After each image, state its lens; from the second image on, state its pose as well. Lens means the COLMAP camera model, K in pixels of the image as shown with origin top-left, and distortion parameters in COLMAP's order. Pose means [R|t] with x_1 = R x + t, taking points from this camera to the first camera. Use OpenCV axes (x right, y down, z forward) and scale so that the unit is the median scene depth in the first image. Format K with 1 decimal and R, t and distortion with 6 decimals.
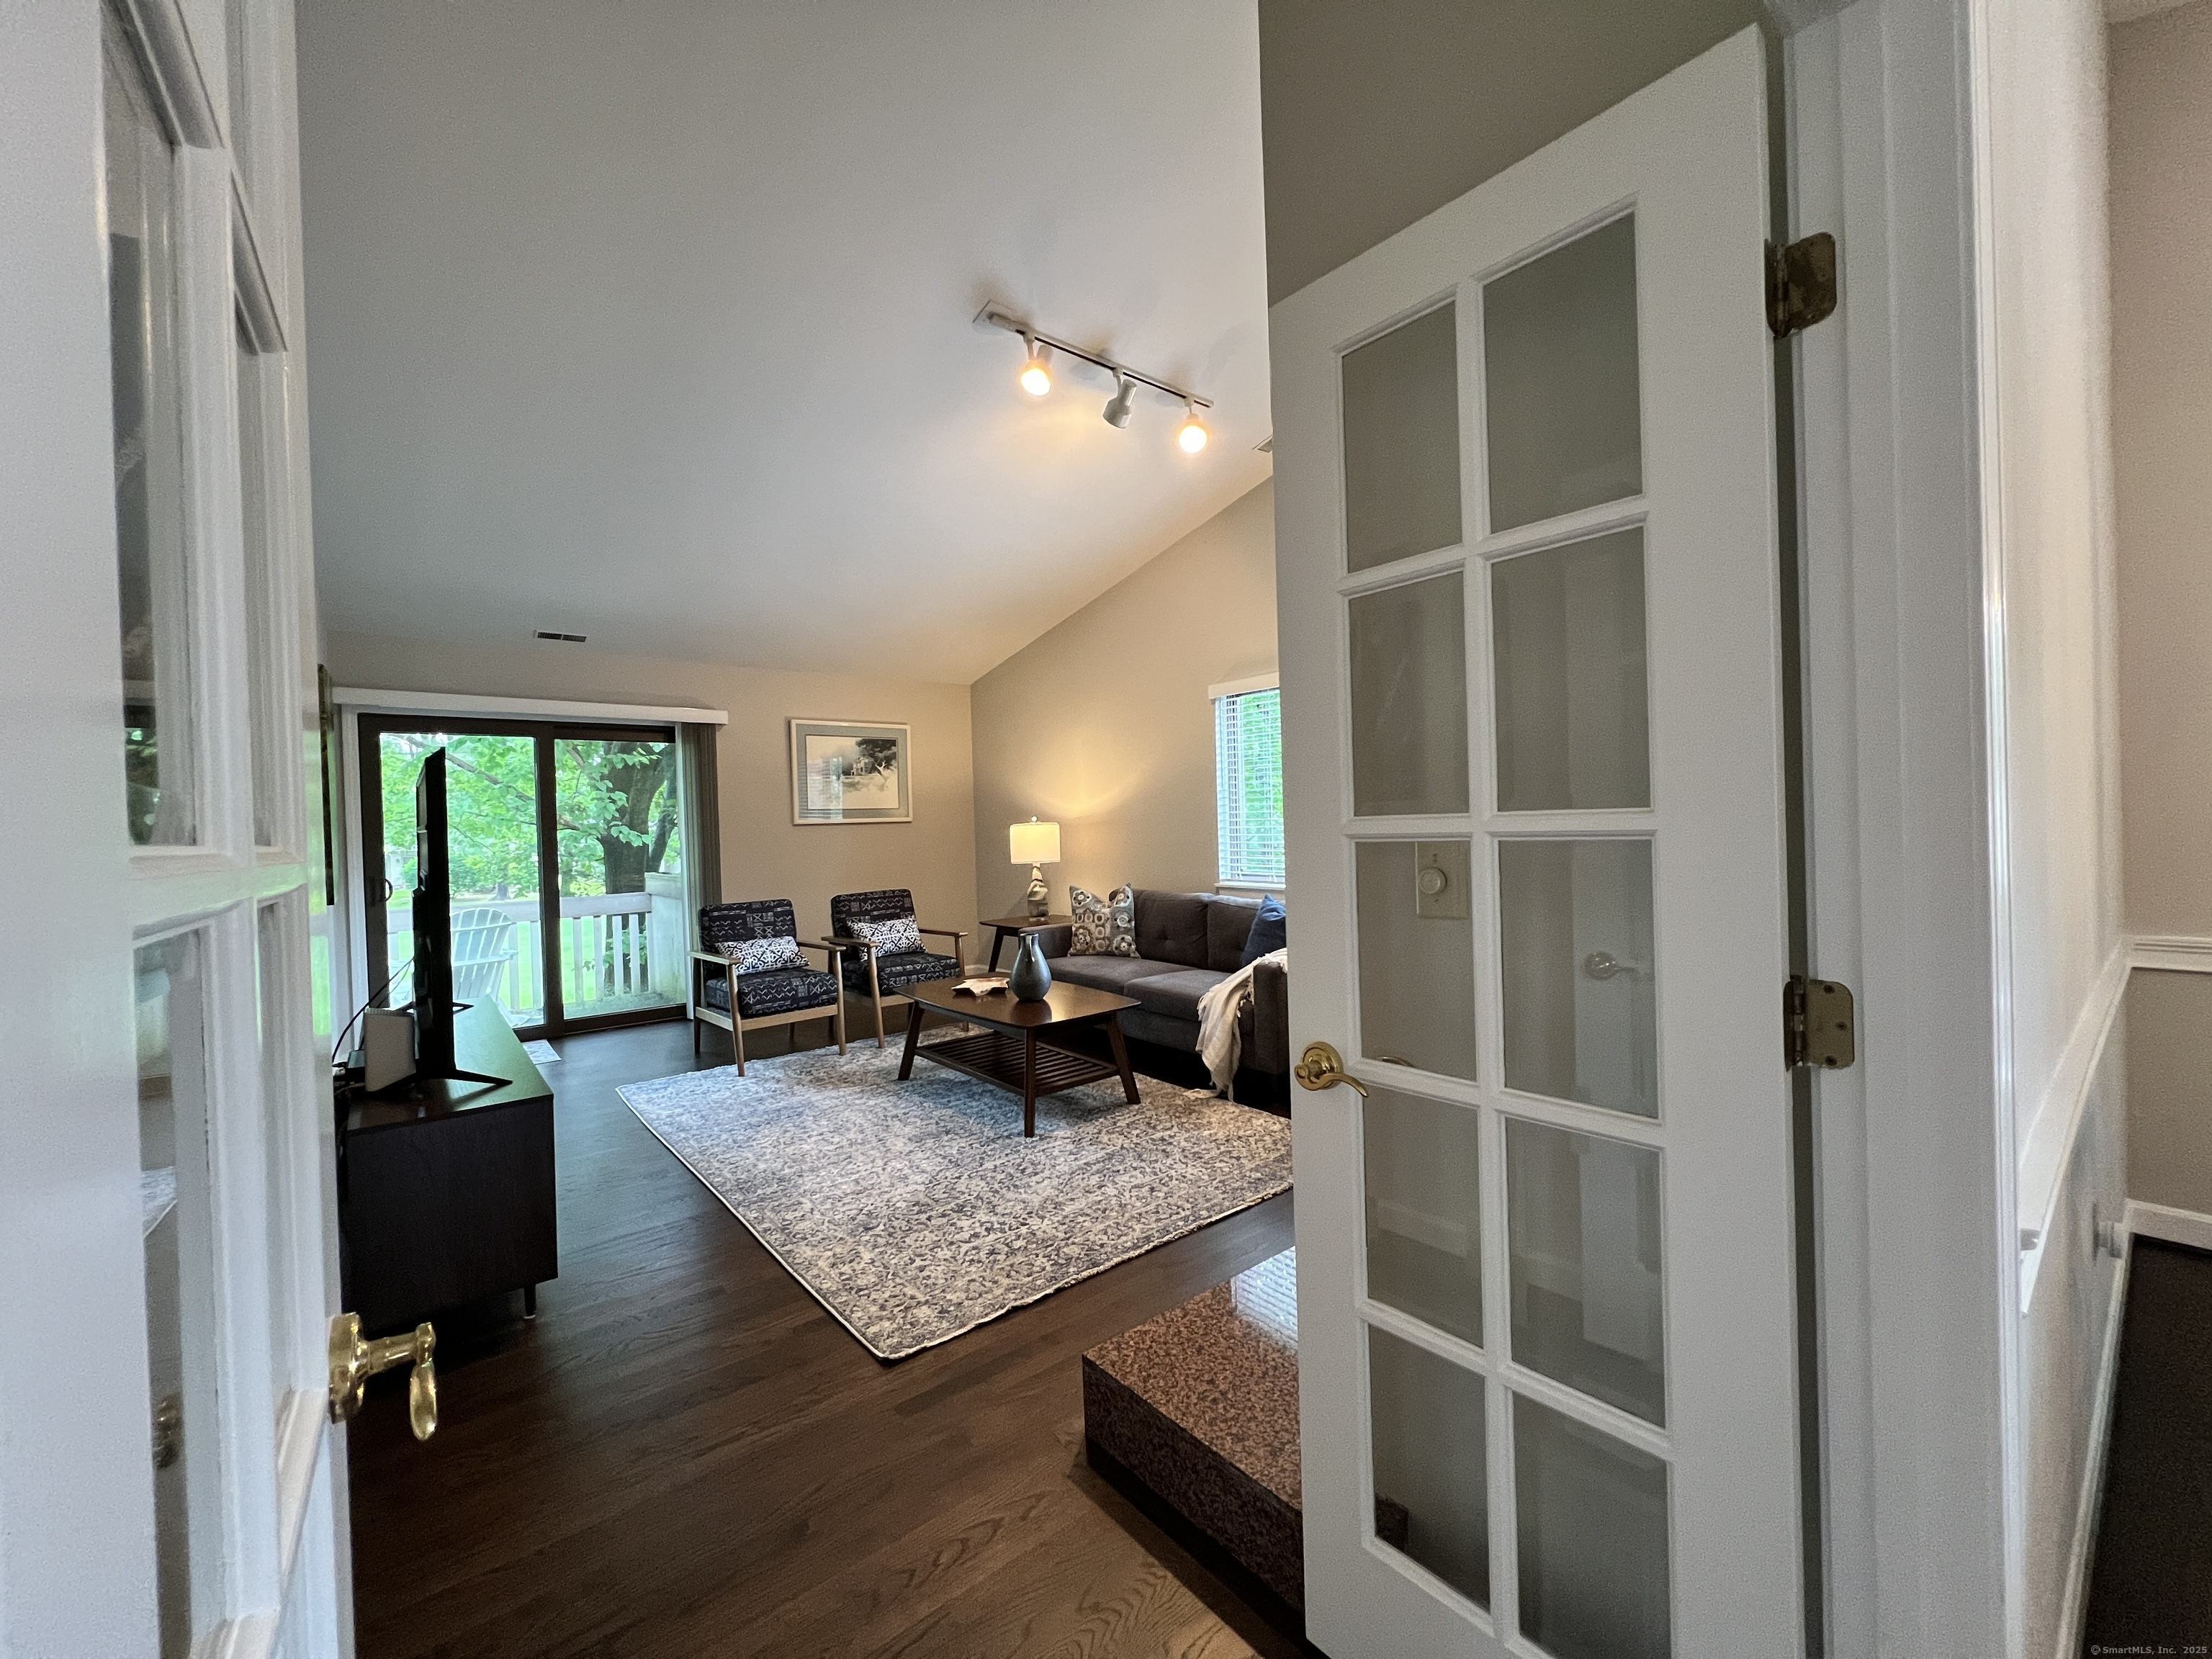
lens RADIAL K [[885.8, 0, 1106.0], [0, 885.8, 829.5], [0, 0, 1]] dist [0.001278, -0.000540]
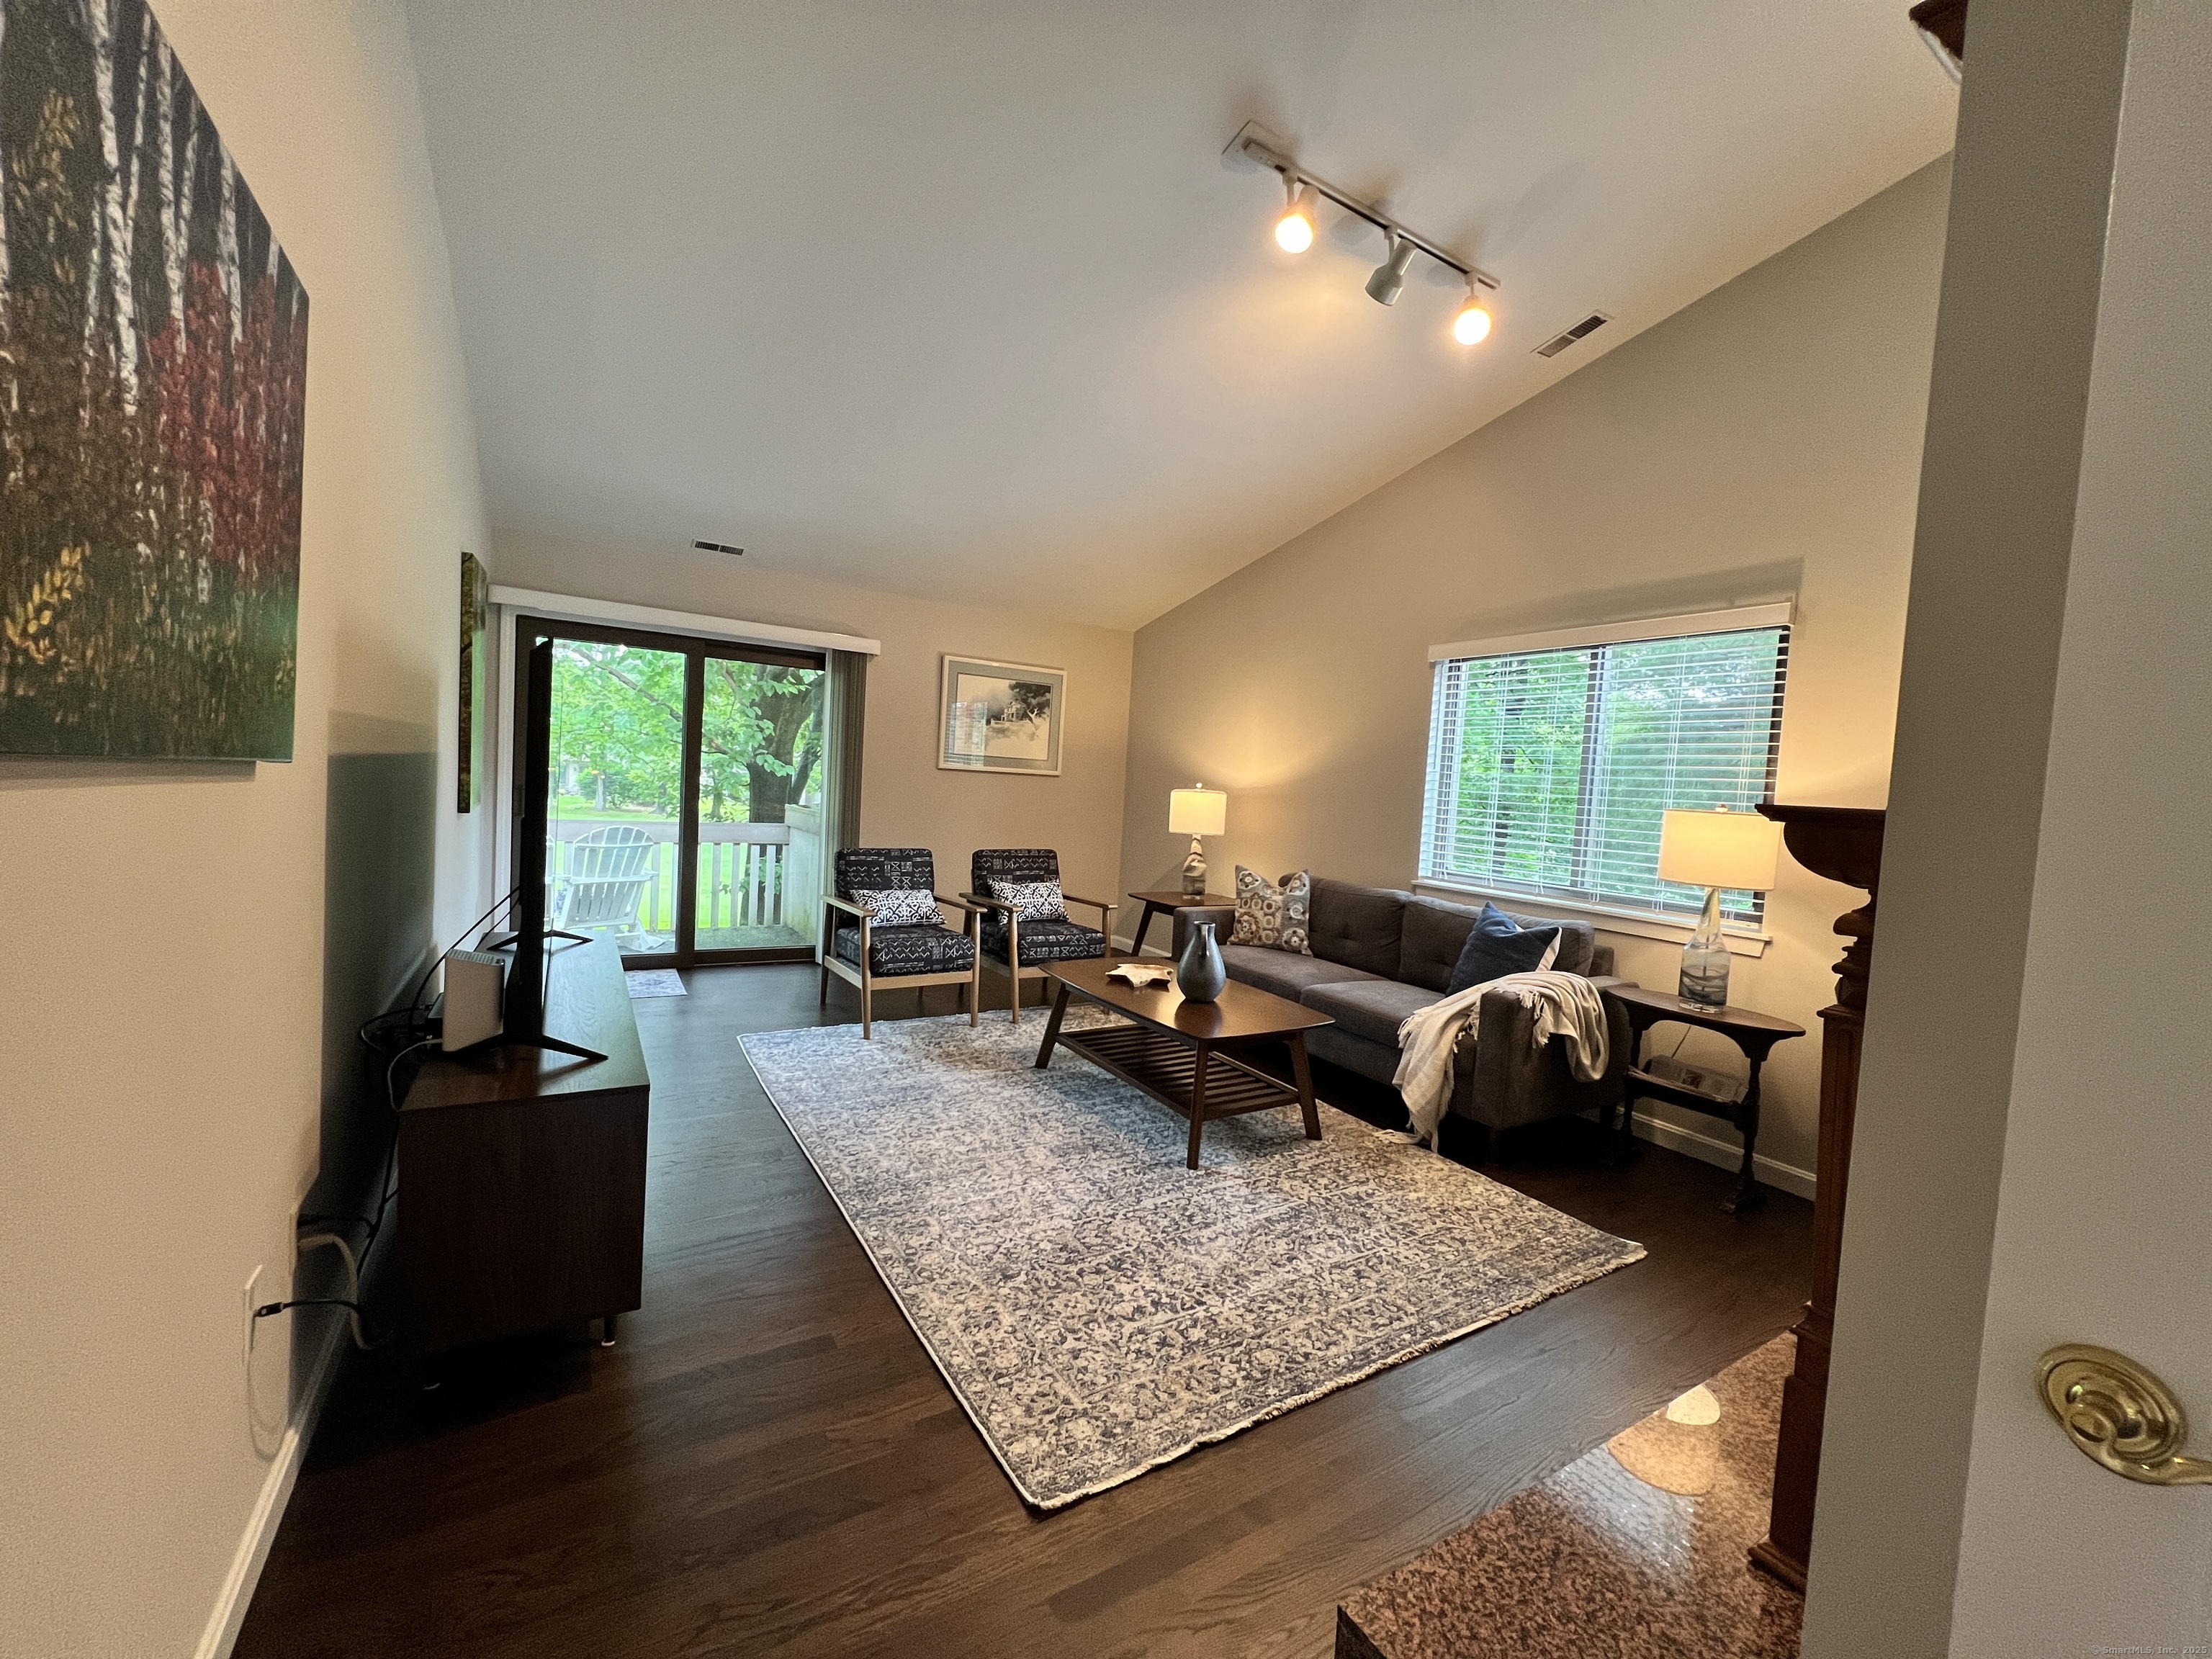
lens RADIAL K [[884.8, 0, 1106.0], [0, 884.8, 829.5], [0, 0, 1]] dist [-0.000062, -0.000090]
pose [[0.986651, 0.094815, -0.132401, -0.074803], [-0.089343, 0.994906, 0.046687, -0.001208], [0.136154, -0.034235, 0.990096, 0.152177]]
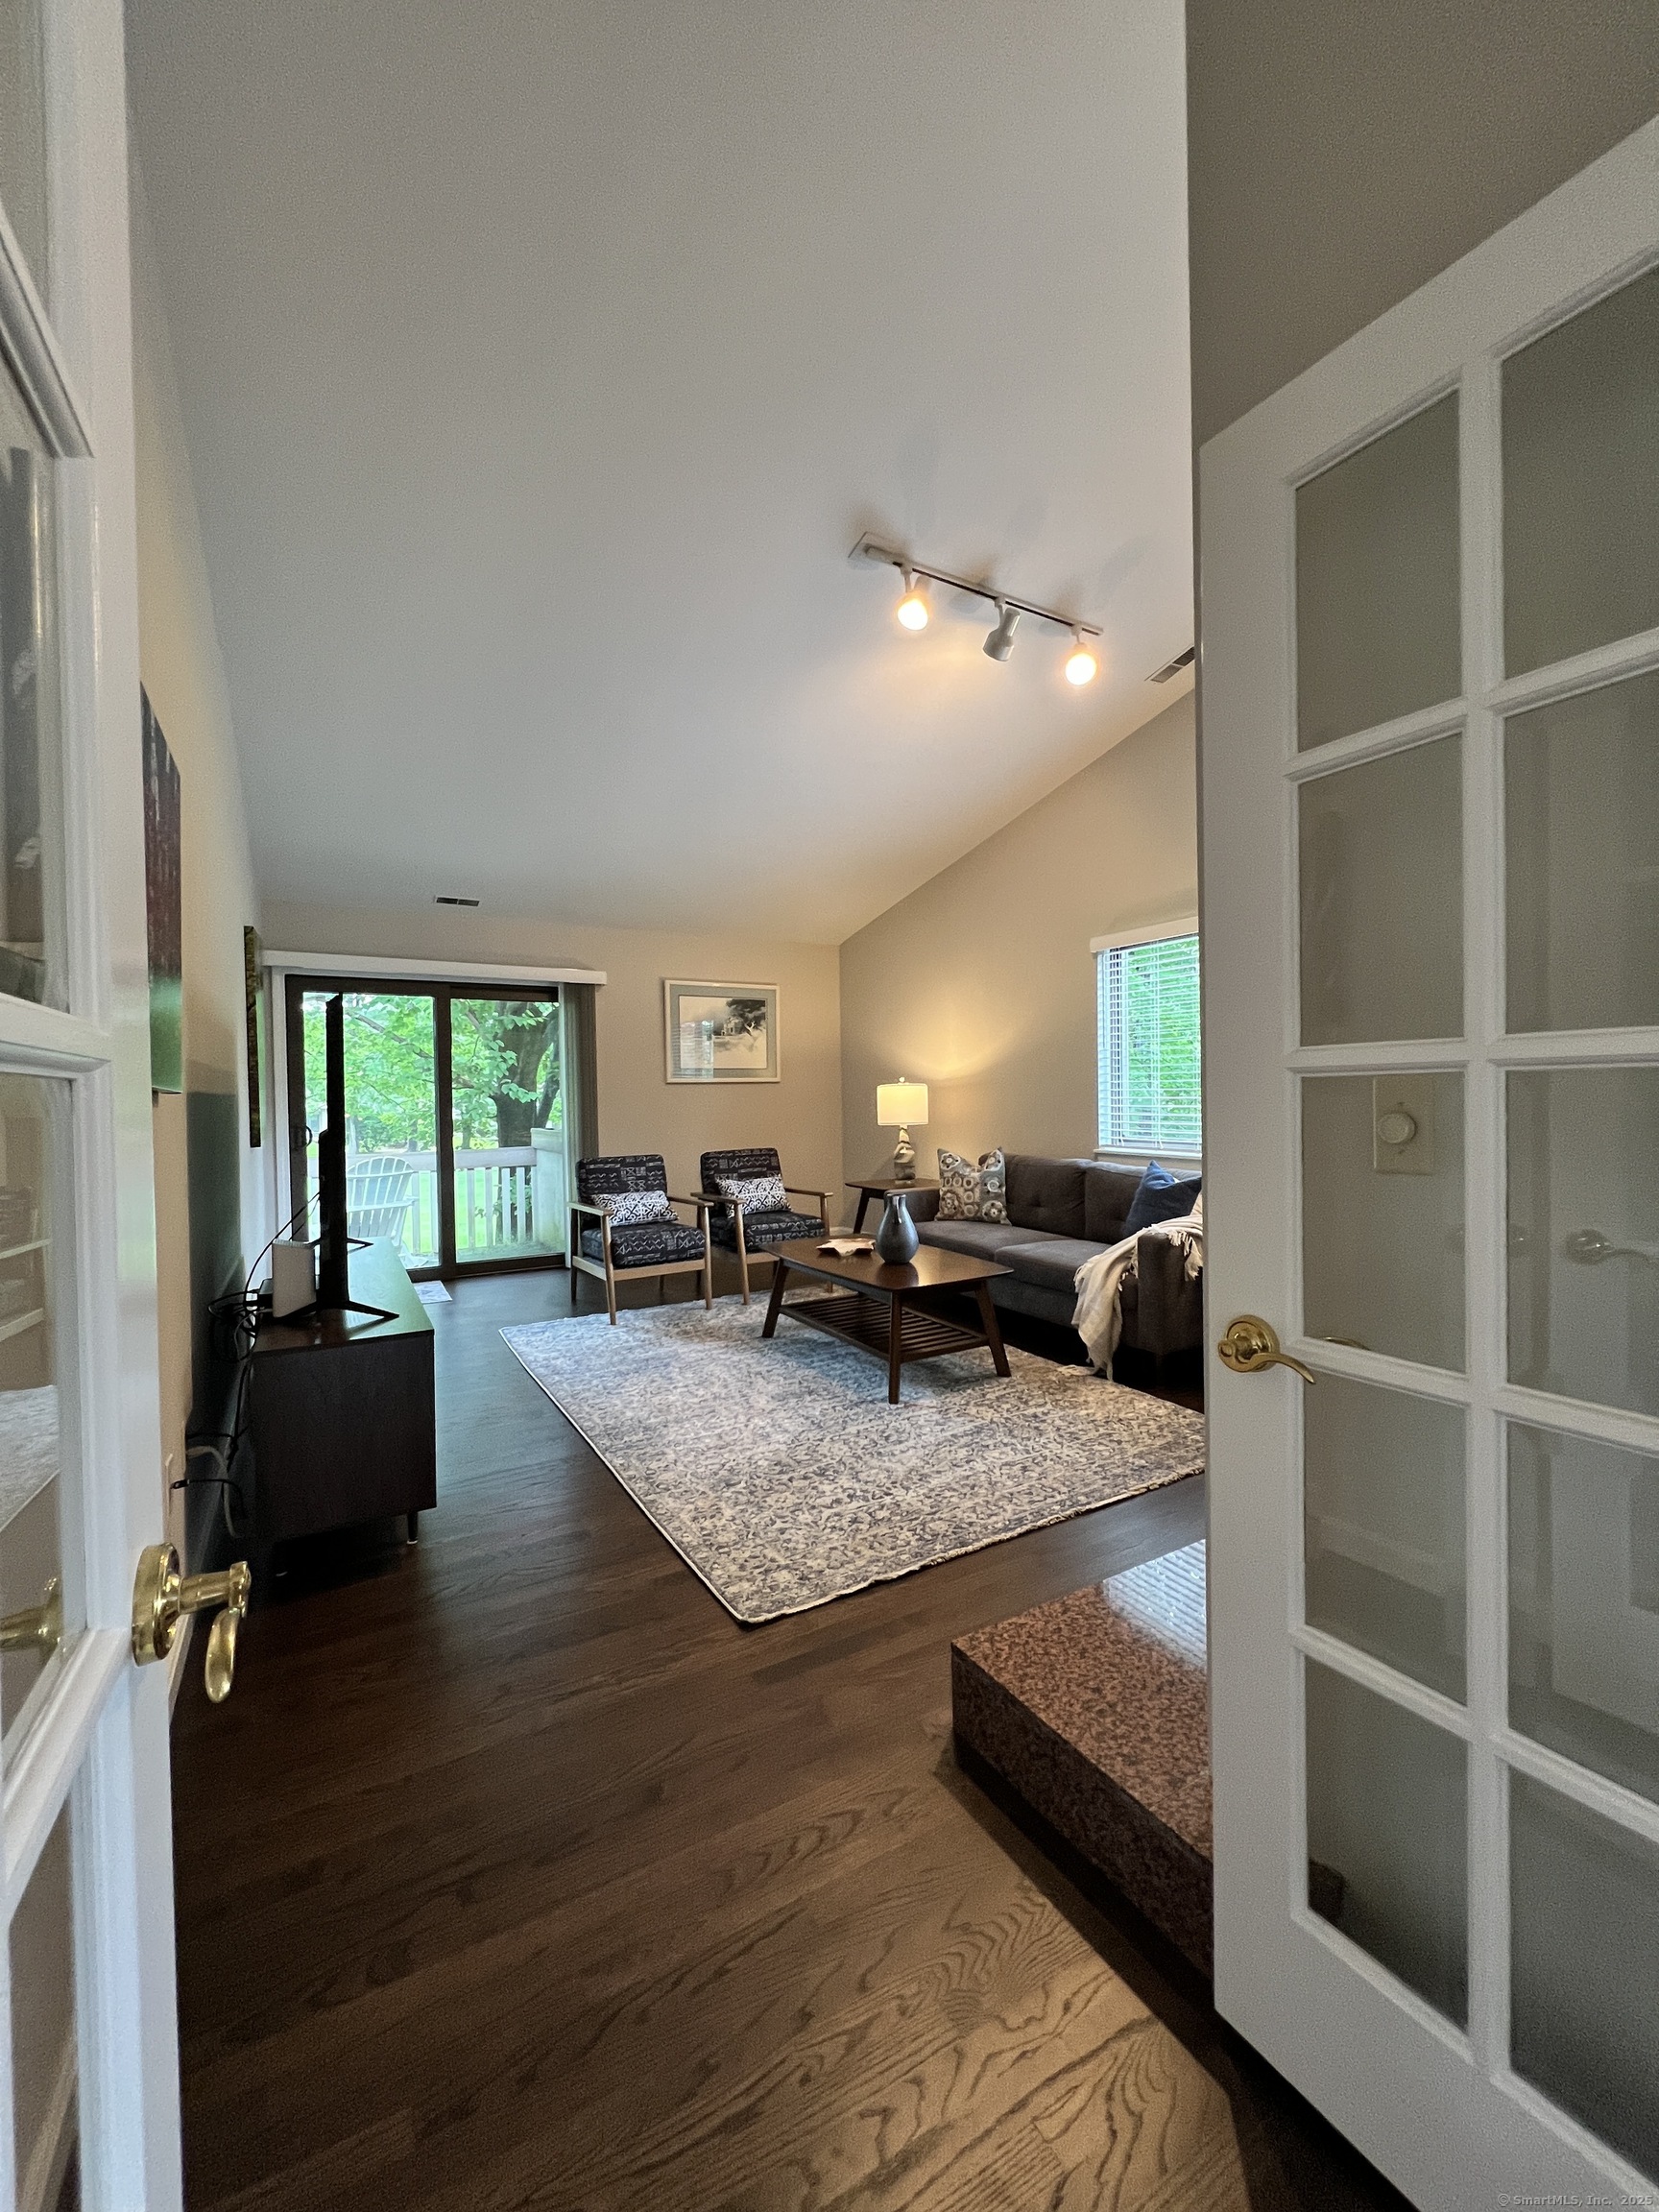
lens RADIAL K [[884.8, 0, 829.5], [0, 884.8, 1106.0], [0, 0, 1]] dist [-0.000062, -0.000090]
pose [[0.987173, 0.016582, -0.158793, -0.006754], [-0.015147, 0.999833, 0.010245, 0.012253], [0.158936, -0.007708, 0.987259, 0.034356]]
